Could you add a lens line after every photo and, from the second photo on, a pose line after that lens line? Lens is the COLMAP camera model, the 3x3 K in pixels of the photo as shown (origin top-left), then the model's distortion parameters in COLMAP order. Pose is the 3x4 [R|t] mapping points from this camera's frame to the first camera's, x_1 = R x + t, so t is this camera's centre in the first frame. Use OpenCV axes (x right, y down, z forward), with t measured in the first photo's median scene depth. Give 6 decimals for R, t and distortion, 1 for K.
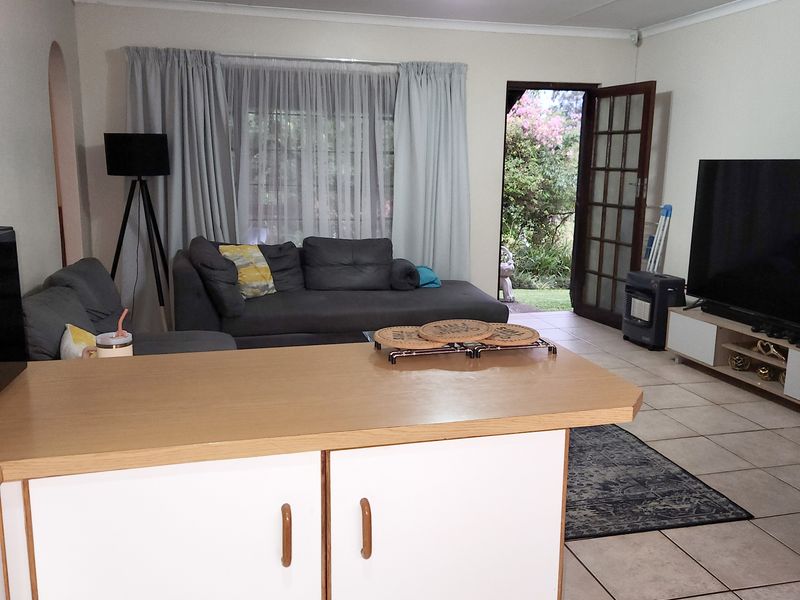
lens RADIAL K [[709.4, 0, 401.1], [0, 709.4, 302.1], [0, 0, 1]] dist [0.042498, -0.011567]
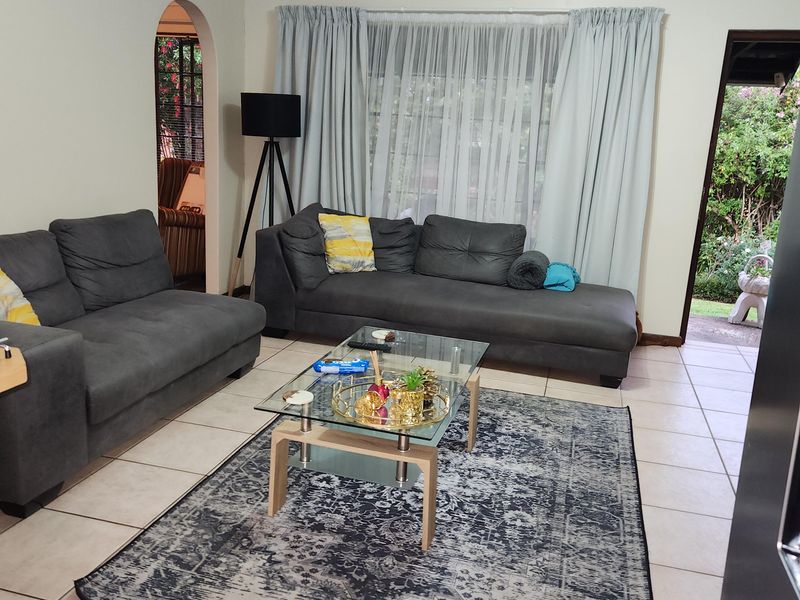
lens RADIAL K [[708.0, 0, 395.5], [0, 708.0, 294.4], [0, 0, 1]] dist [0.062179, -0.055801]
pose [[0.863320, 0.143879, -0.483711, 0.281538], [-0.139387, 0.989194, 0.045458, -0.027991], [0.485025, 0.028179, 0.874046, 0.214899]]
